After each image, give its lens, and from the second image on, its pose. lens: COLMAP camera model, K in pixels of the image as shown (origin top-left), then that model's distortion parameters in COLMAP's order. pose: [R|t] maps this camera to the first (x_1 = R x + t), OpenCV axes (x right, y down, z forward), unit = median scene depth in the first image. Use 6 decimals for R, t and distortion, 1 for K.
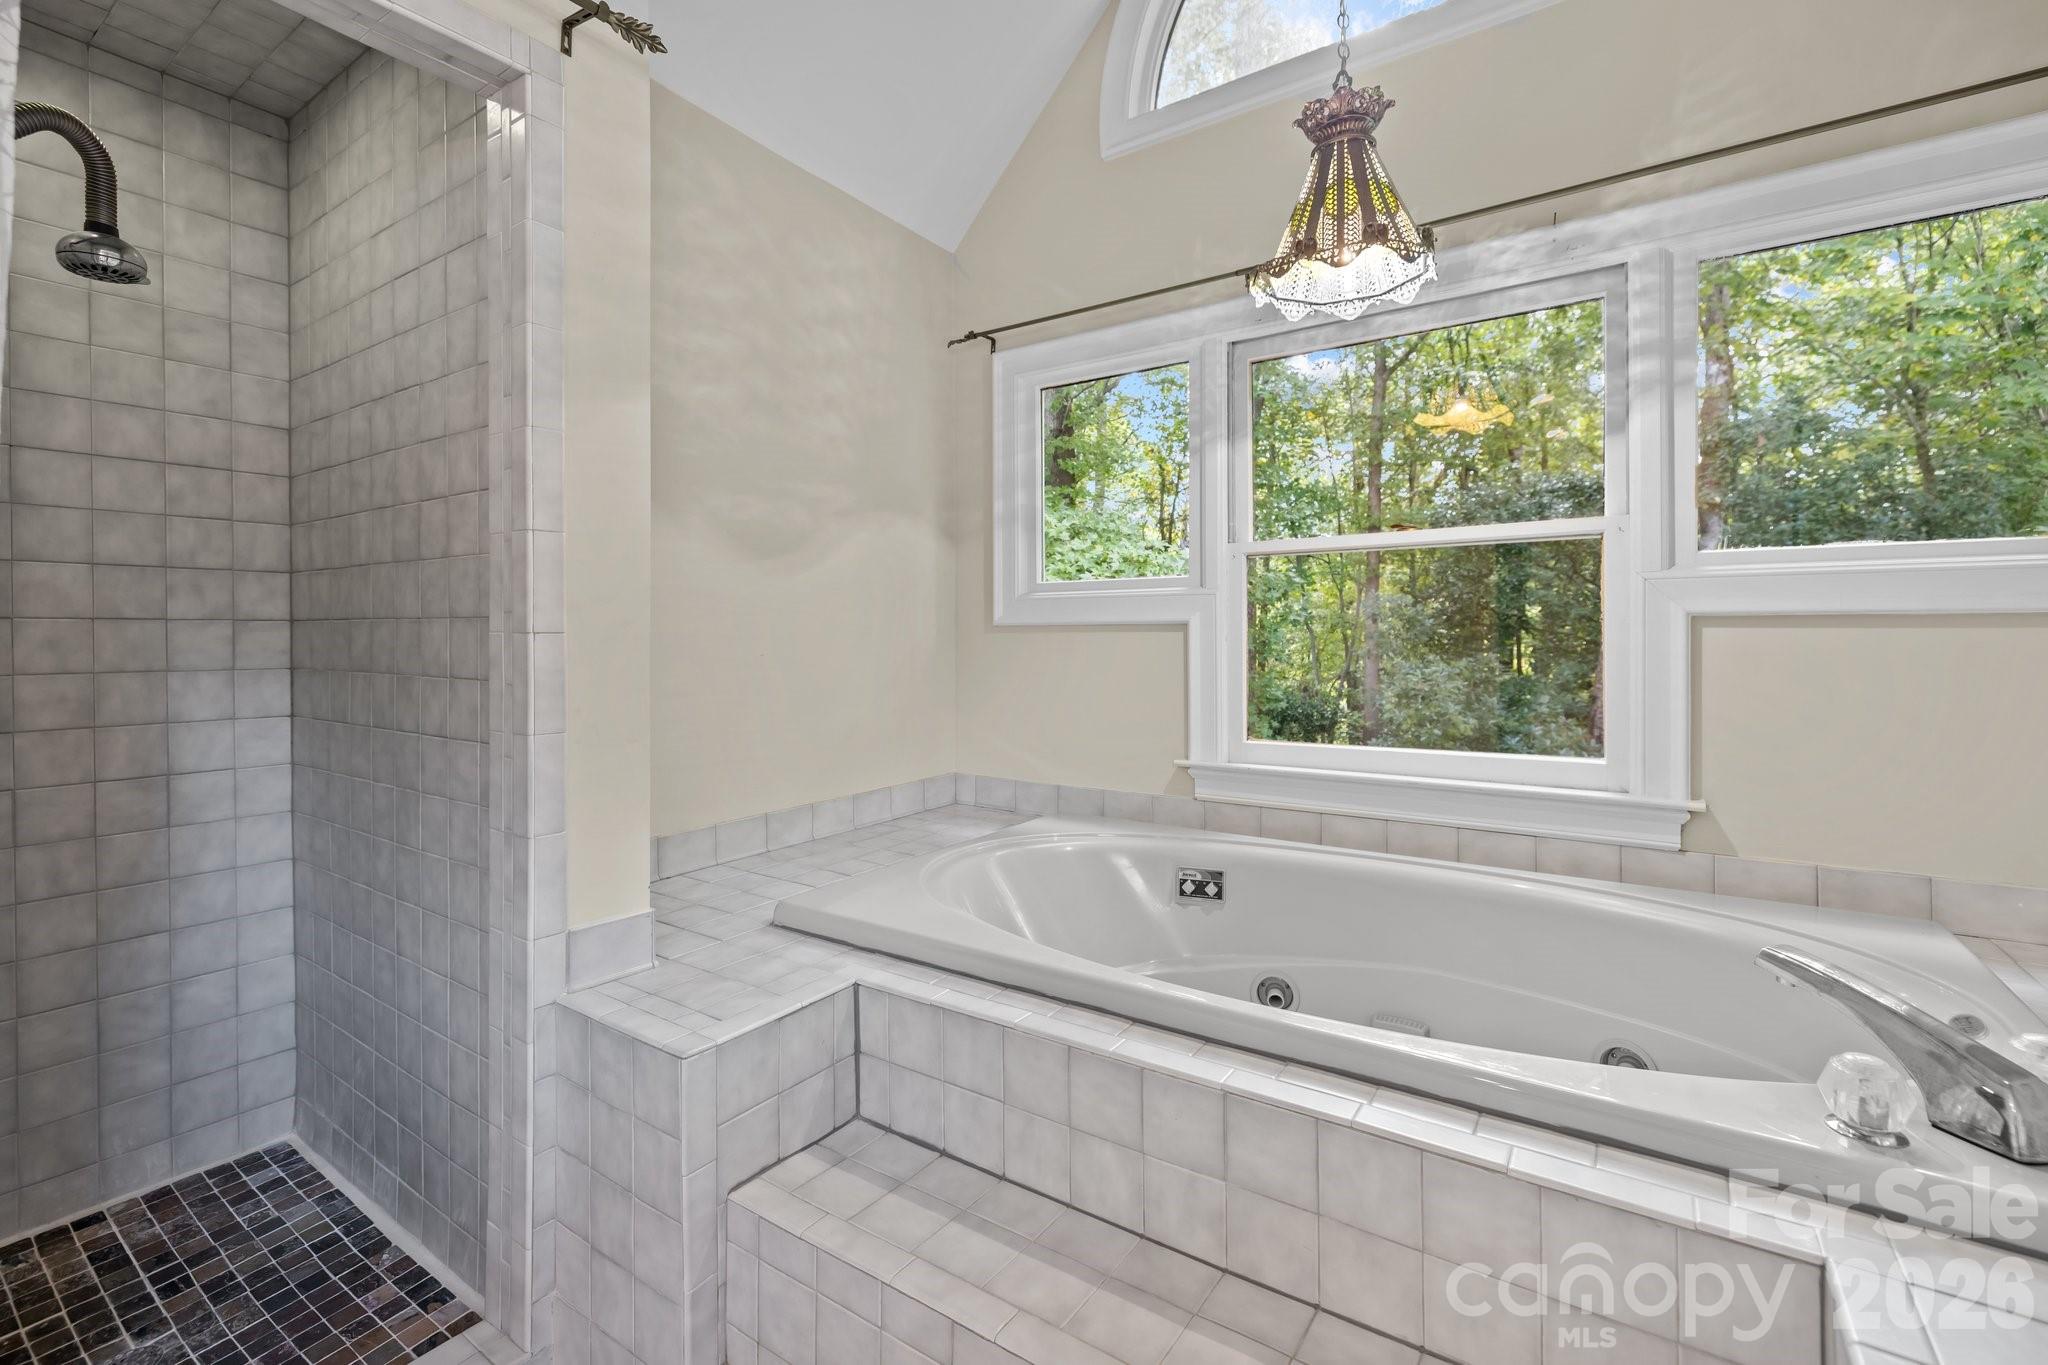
lens RADIAL K [[889.9, 0, 1023.9], [0, 889.9, 639.0], [0, 0, 1]] dist [0.000195, -0.000486]
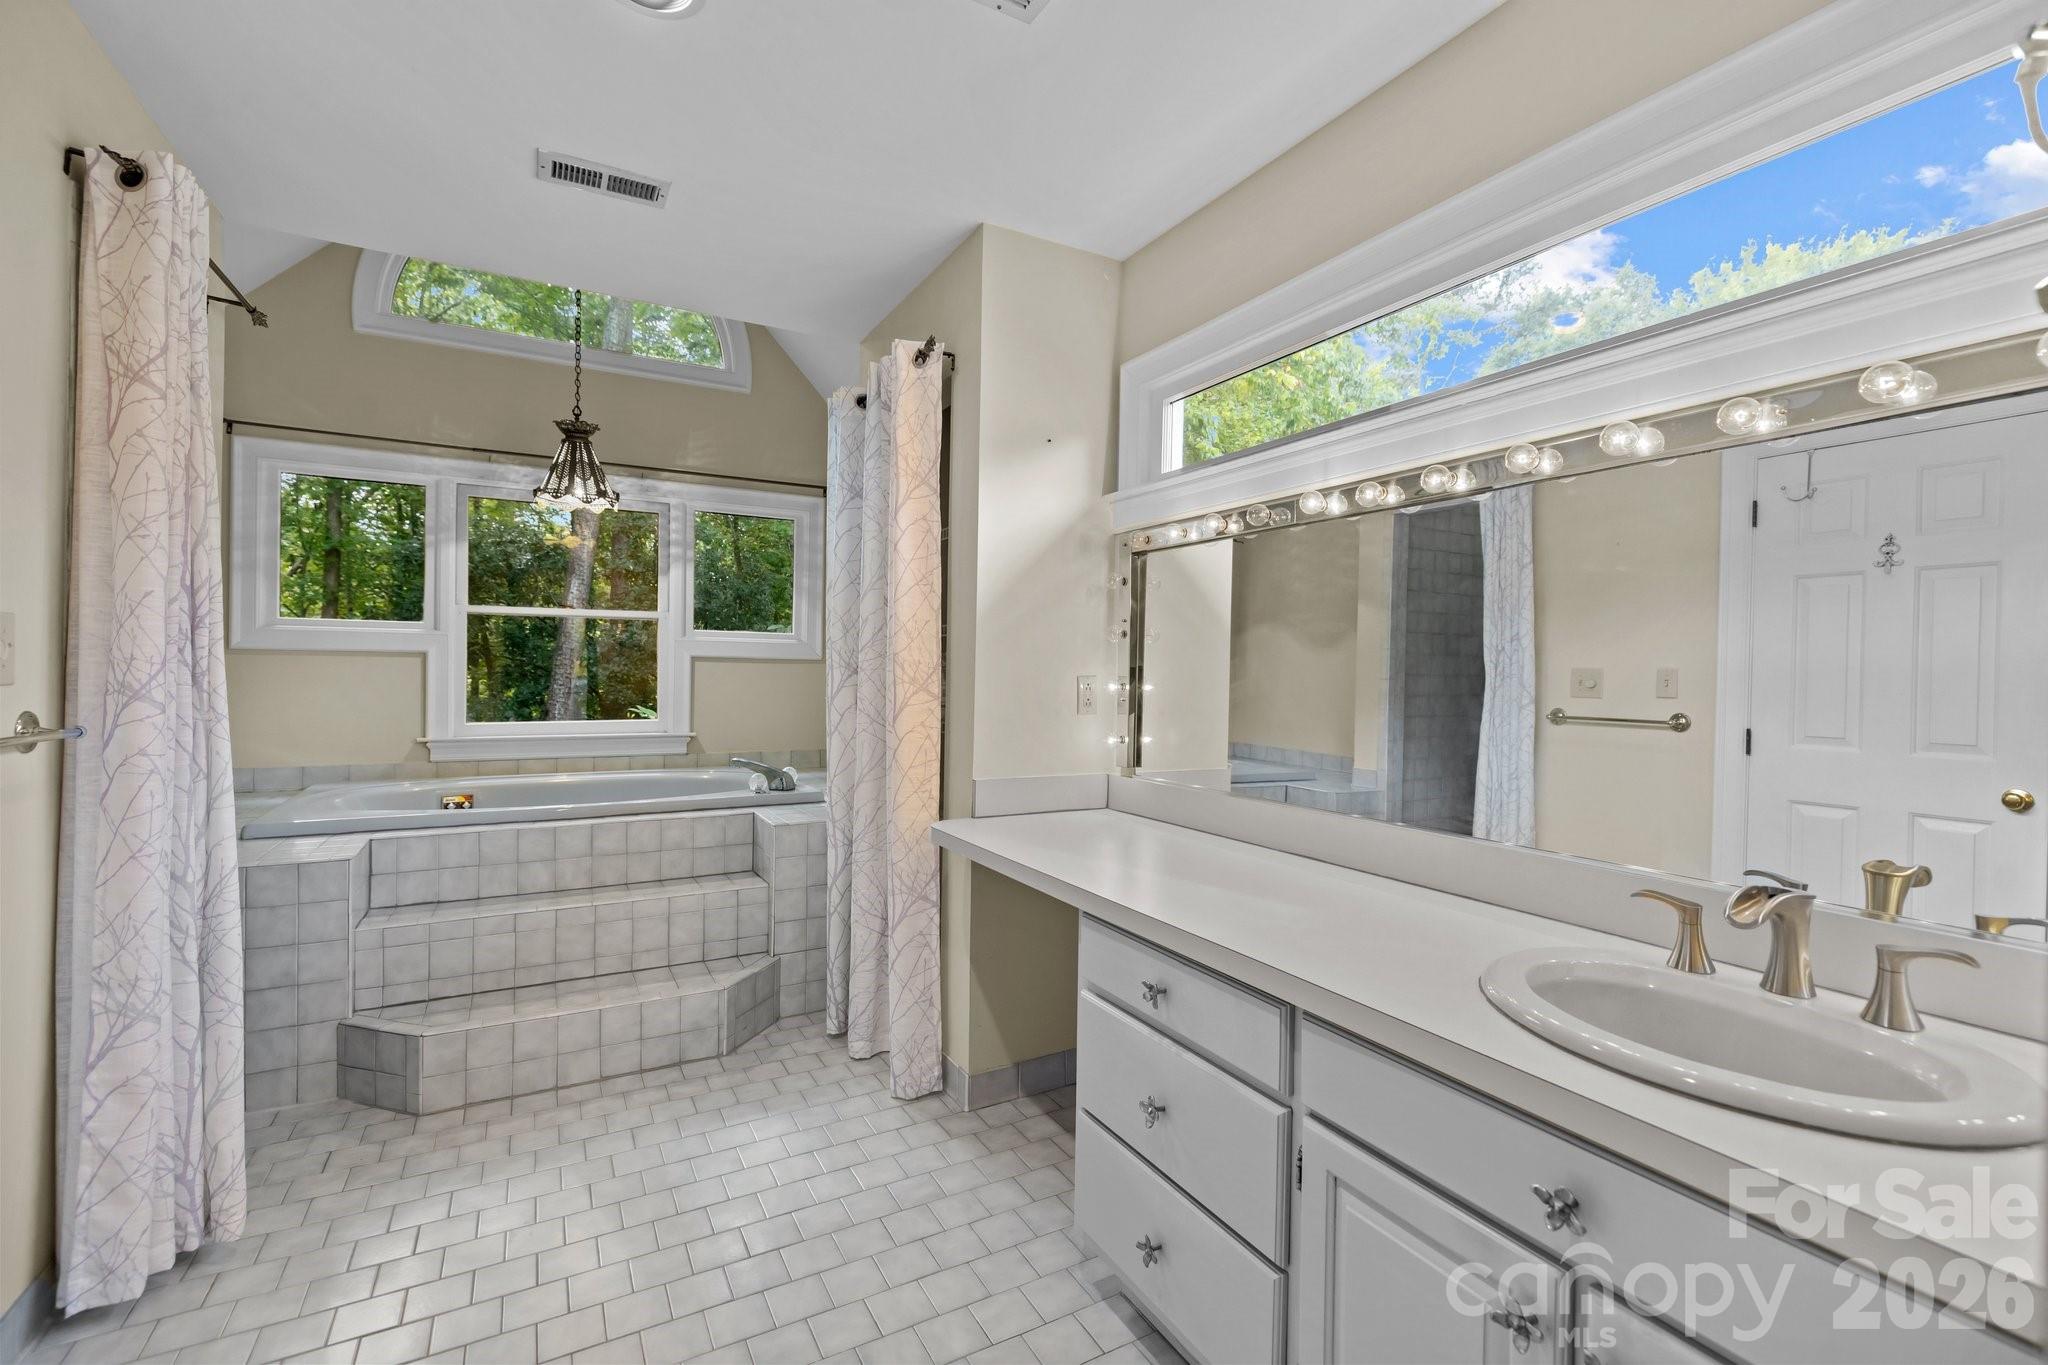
lens RADIAL K [[873.2, 0, 1027.6], [0, 873.2, 677.4], [0, 0, 1]] dist [0.000506, -0.000324]
pose [[0.431236, 0.000605, 0.902239, -0.987858], [-0.016149, 0.999845, 0.007048, -0.000143], [-0.902095, -0.017609, 0.431179, -0.843864]]
